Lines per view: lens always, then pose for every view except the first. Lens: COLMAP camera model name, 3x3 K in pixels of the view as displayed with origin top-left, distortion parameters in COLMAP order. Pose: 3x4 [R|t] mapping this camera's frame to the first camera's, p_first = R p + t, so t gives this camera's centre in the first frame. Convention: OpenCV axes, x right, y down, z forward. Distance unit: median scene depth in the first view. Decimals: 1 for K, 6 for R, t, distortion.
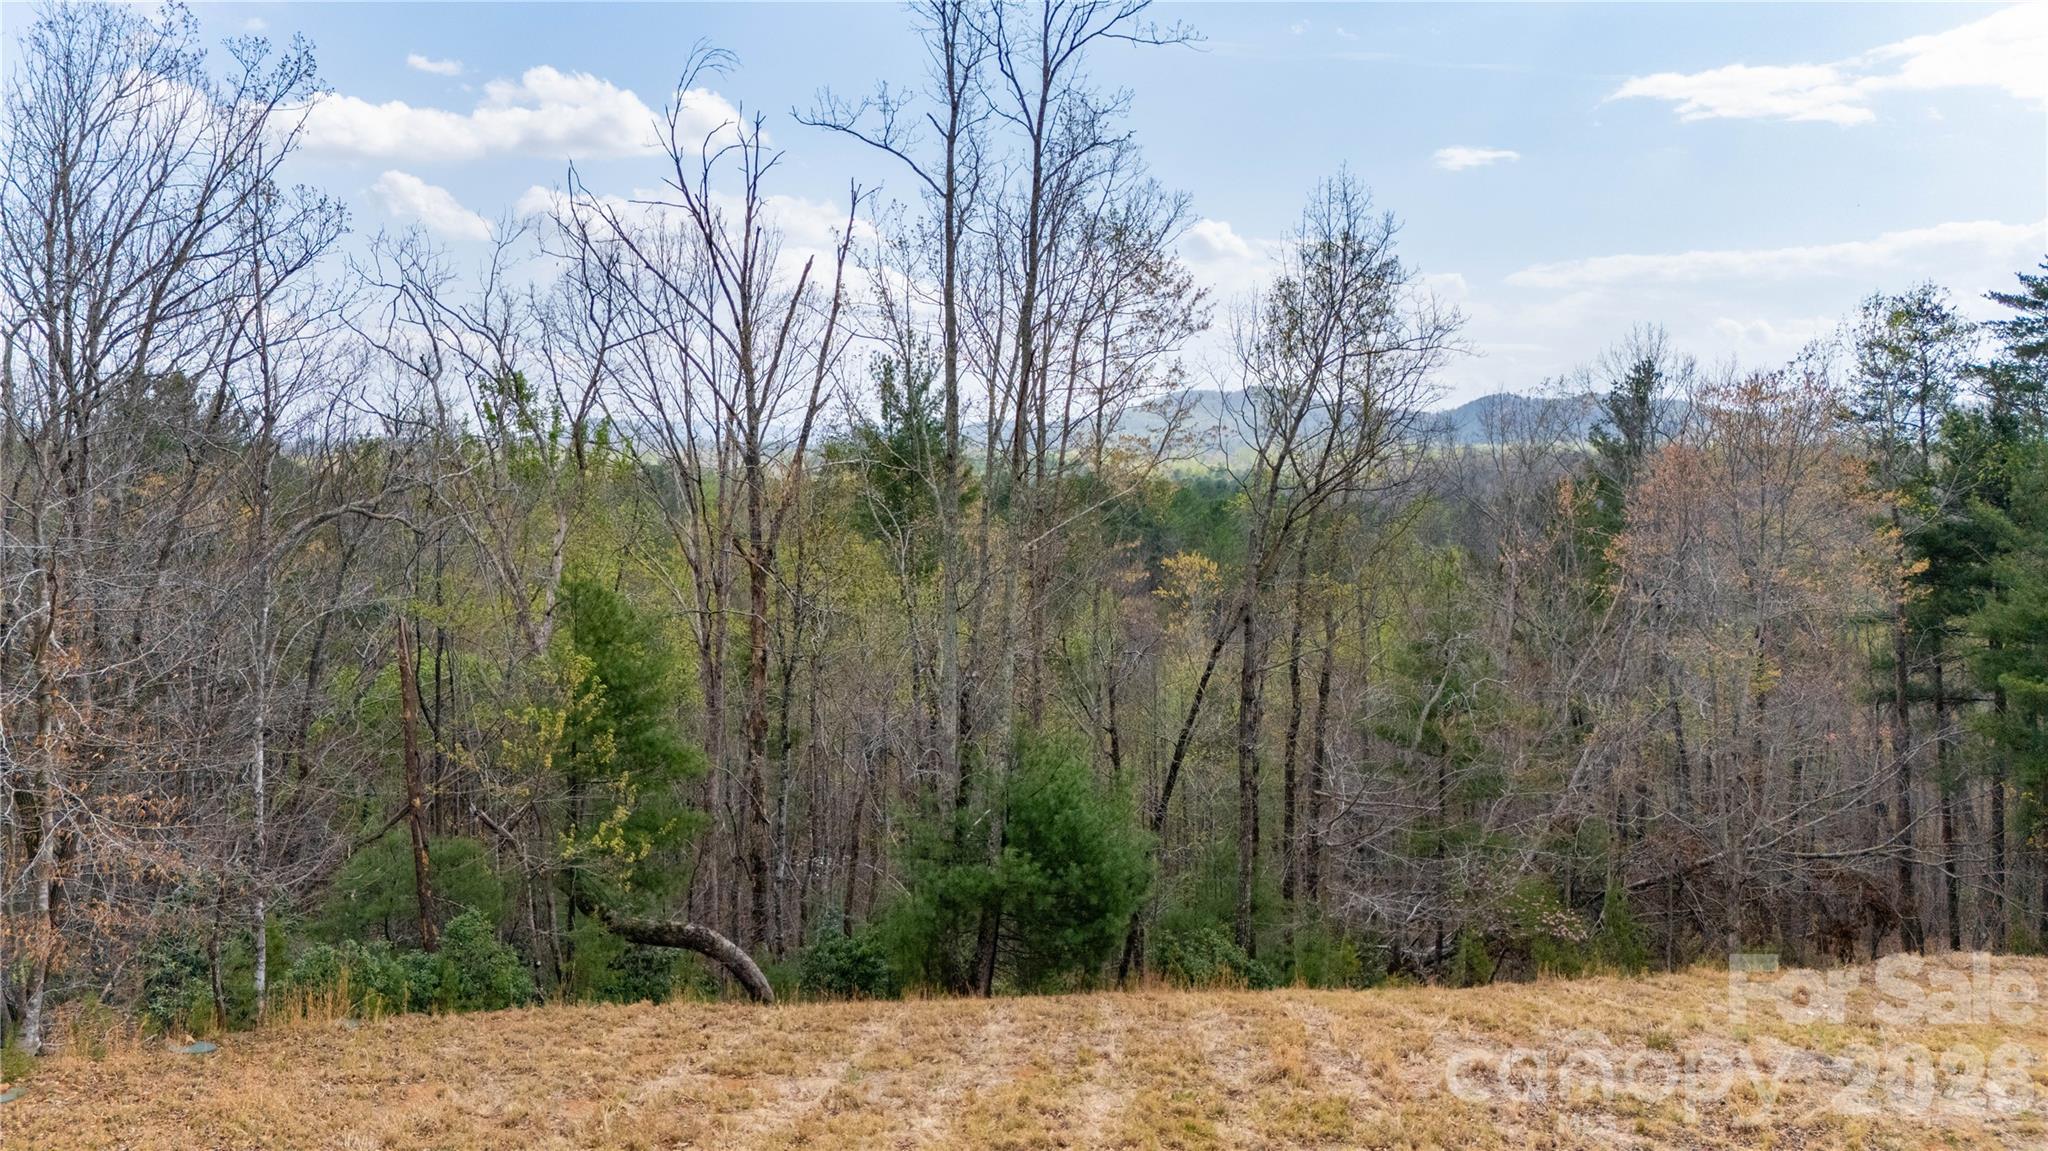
lens RADIAL K [[1414.0, 0, 1027.2], [0, 1414.0, 575.7], [0, 0, 1]] dist [0.031934, -0.007287]
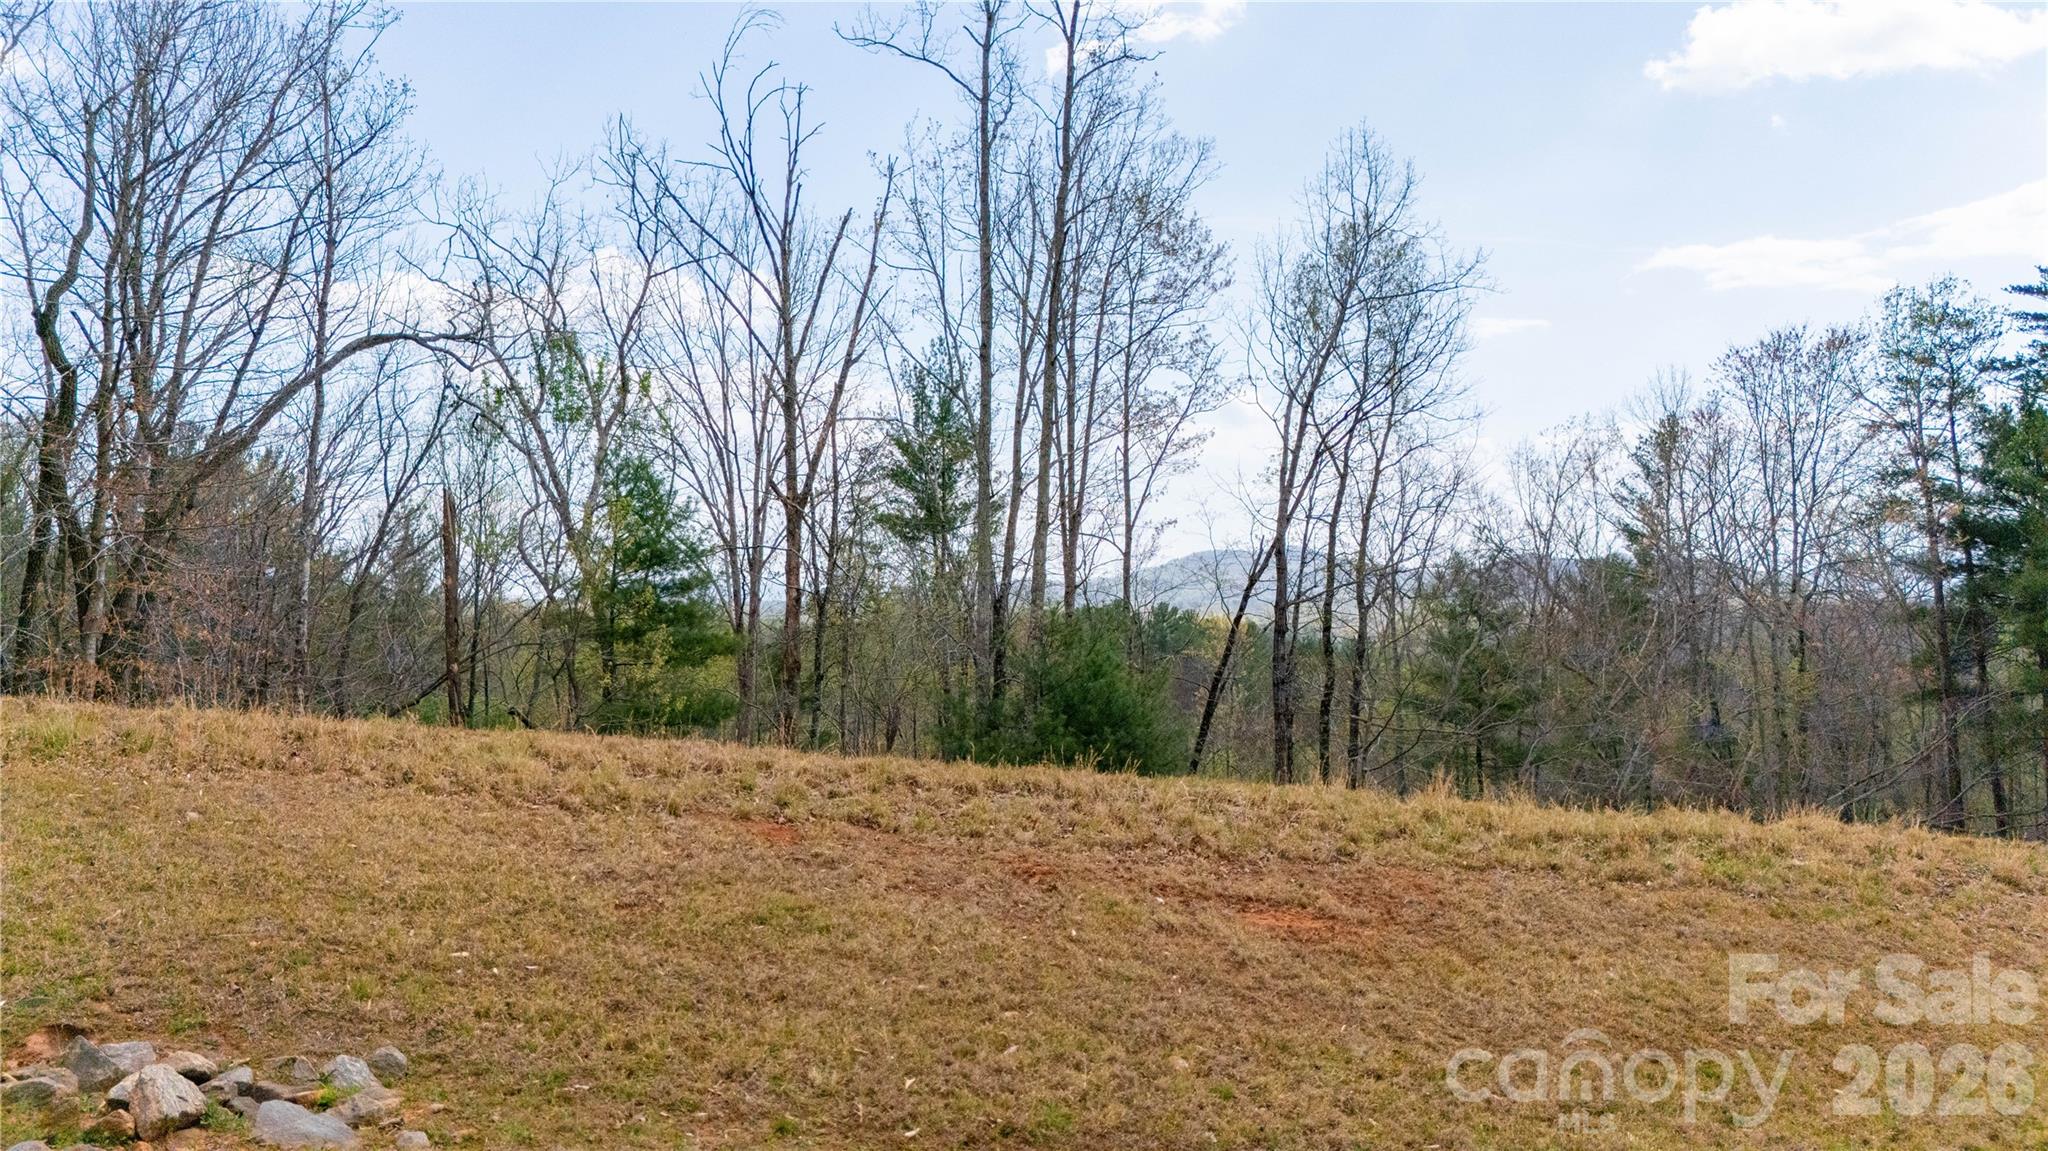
lens RADIAL K [[1414.0, 0, 1019.6], [0, 1414.0, 575.3], [0, 0, 1]] dist [0.031934, -0.007287]
pose [[0.999741, -0.002594, -0.022602, -0.005401], [0.000148, 0.994197, -0.107571, 0.151428], [0.022750, 0.107539, 0.993940, 0.002566]]
